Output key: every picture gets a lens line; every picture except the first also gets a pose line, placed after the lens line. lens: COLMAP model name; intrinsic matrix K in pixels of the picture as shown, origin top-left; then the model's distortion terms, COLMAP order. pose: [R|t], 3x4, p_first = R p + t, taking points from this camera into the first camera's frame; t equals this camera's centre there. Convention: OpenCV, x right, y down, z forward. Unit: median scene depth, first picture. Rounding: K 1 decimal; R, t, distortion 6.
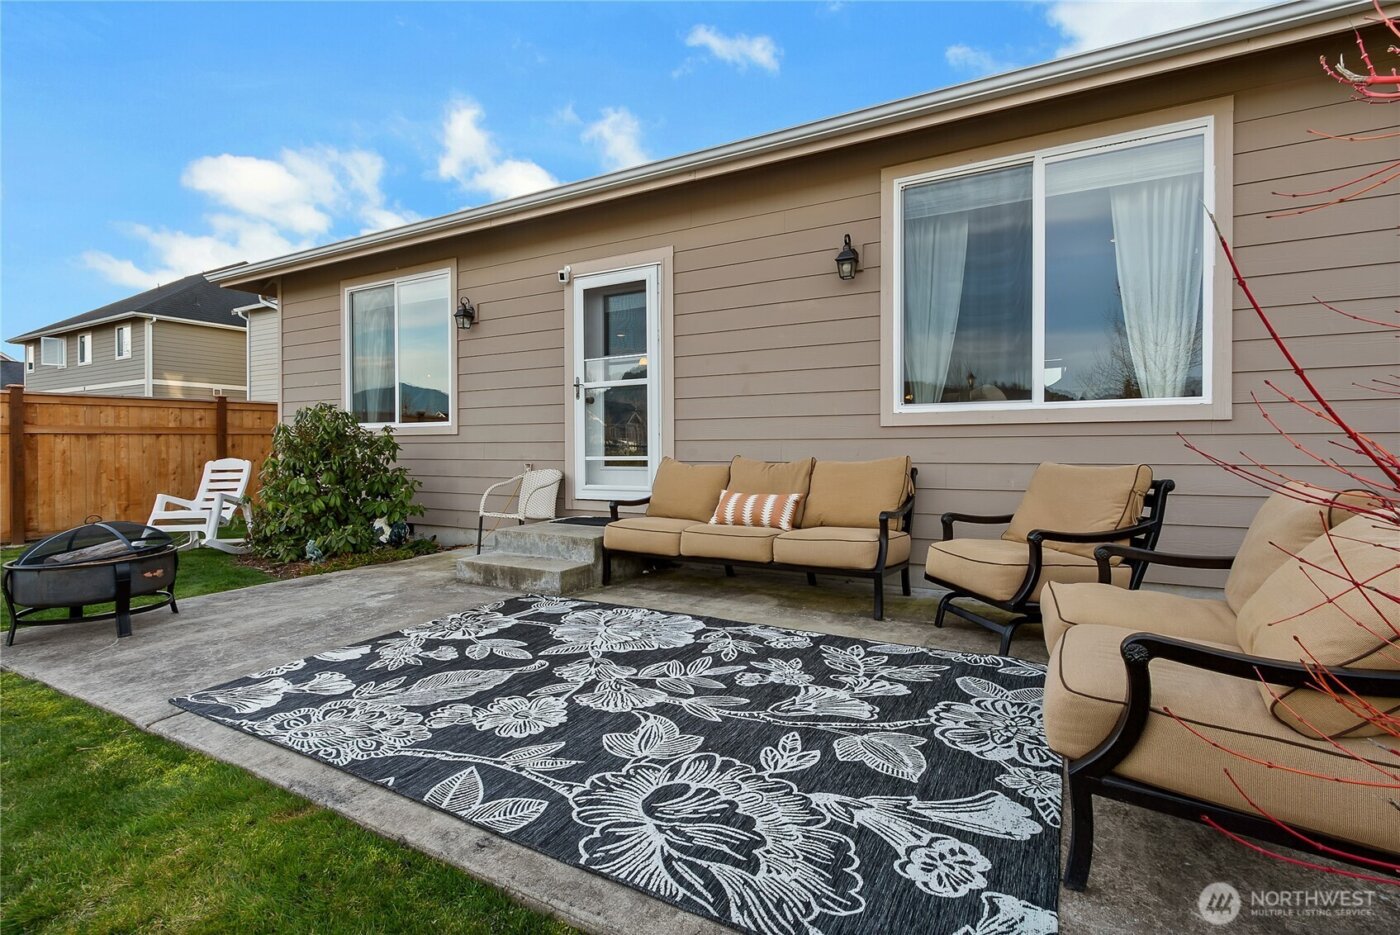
lens RADIAL K [[662.7, 0, 675.0], [0, 662.7, 457.2], [0, 0, 1]] dist [0.002832, -0.000035]
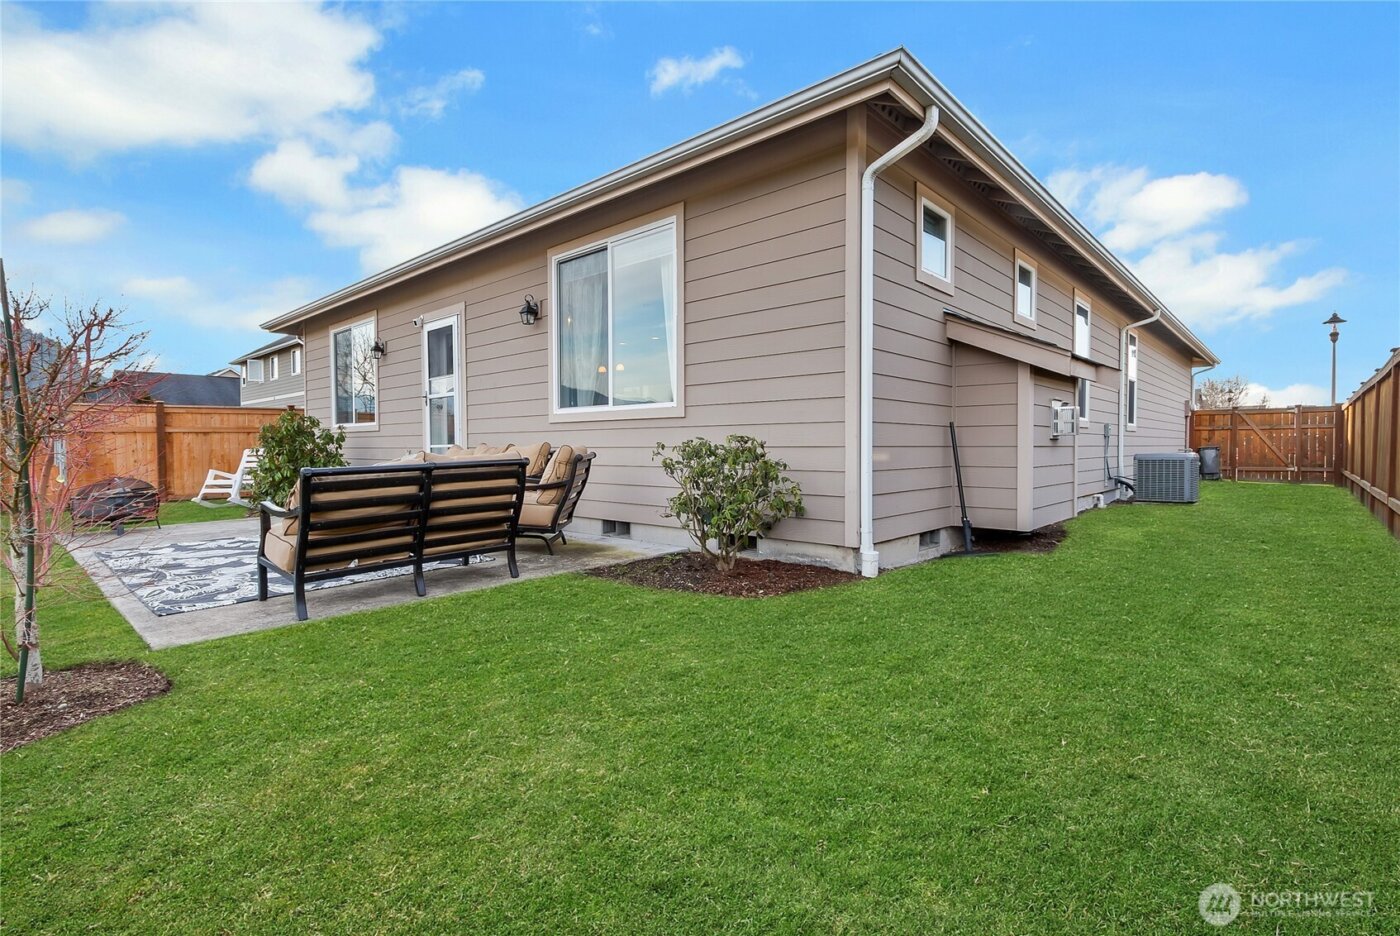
lens RADIAL K [[662.7, 0, 675.0], [0, 662.7, 457.7], [0, 0, 1]] dist [0.002832, -0.000035]
pose [[0.970059, 0.002435, -0.242856, 0.811778], [-0.000556, 0.999969, 0.007802, 0.016753], [0.242867, -0.007434, 0.970031, -0.320935]]
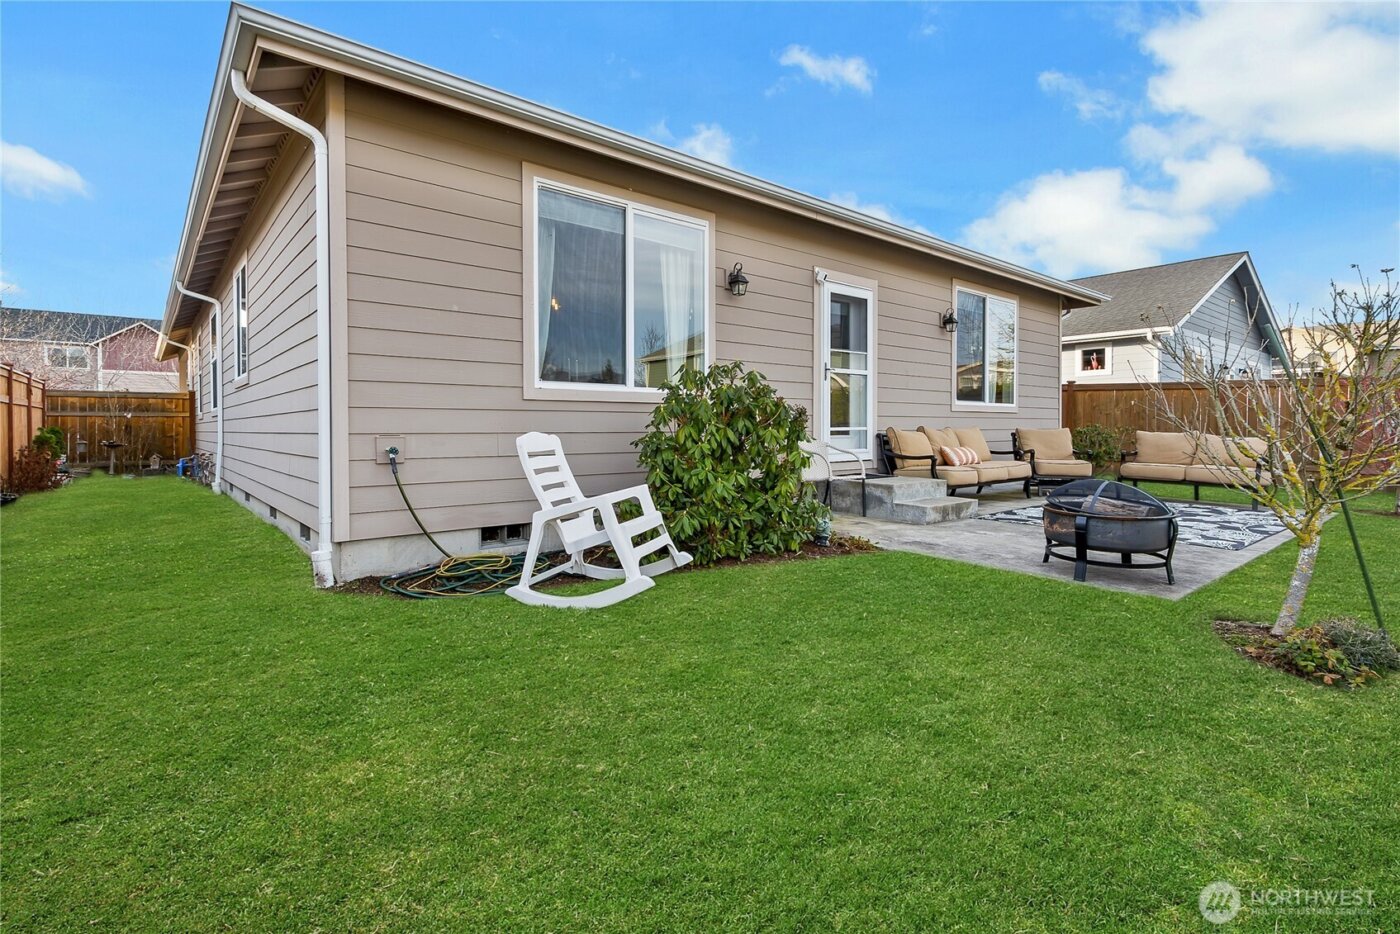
lens RADIAL K [[662.7, 0, 675.0], [0, 662.7, 456.7], [0, 0, 1]] dist [0.002832, -0.000035]
pose [[0.367991, -0.044938, 0.928743, -0.536602], [0.001311, 0.998856, 0.047811, -0.002178], [-0.929828, -0.016376, 0.367629, 0.308430]]
